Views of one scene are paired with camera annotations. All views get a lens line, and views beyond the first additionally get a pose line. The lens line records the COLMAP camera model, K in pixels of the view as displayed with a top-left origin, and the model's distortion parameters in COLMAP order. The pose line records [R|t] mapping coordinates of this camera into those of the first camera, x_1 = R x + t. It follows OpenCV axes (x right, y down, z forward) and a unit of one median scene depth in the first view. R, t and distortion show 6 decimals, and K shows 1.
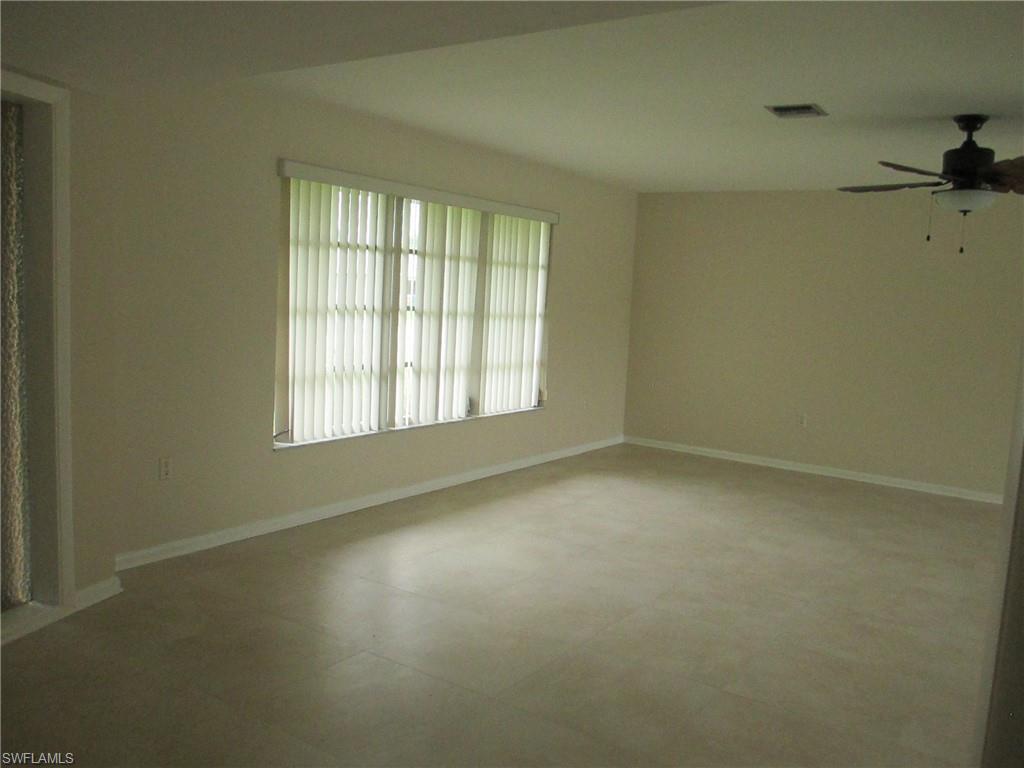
lens RADIAL K [[862.6, 0, 507.1], [0, 862.6, 383.9], [0, 0, 1]] dist [-0.096715, 0.112505]
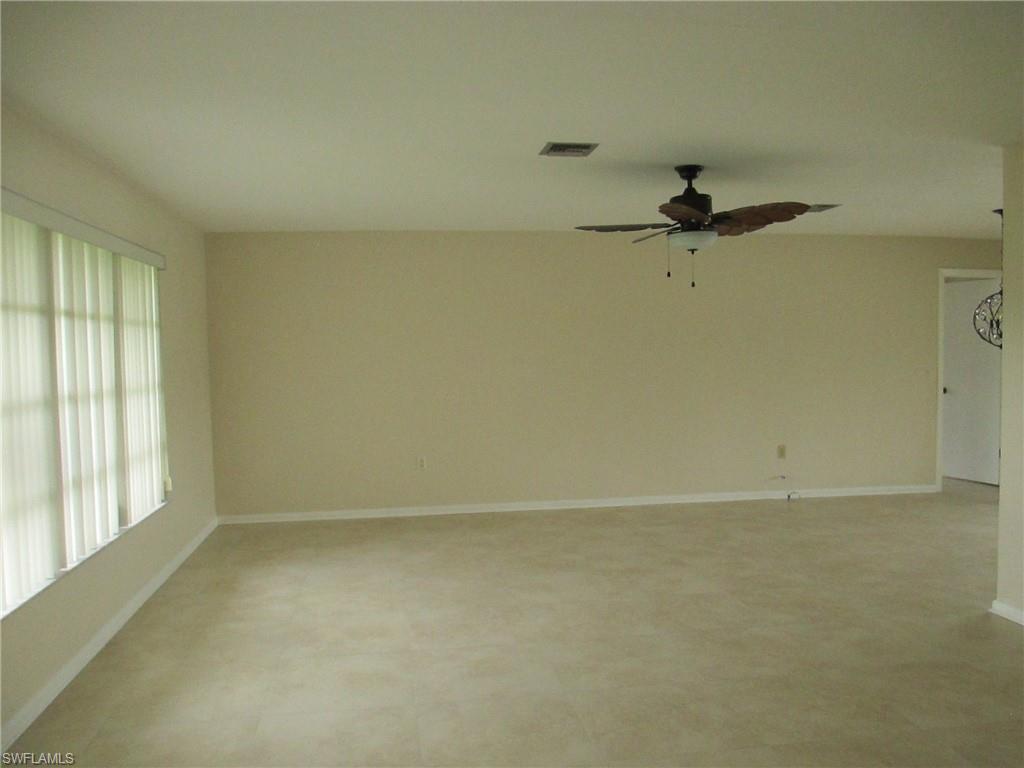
lens RADIAL K [[862.6, 0, 507.1], [0, 862.6, 383.9], [0, 0, 1]] dist [-0.096715, 0.112505]
pose [[0.721945, -0.101154, 0.684517, -0.399149], [0.135297, 0.990798, 0.003719, -0.060805], [-0.678595, 0.089928, 0.728987, 0.328625]]
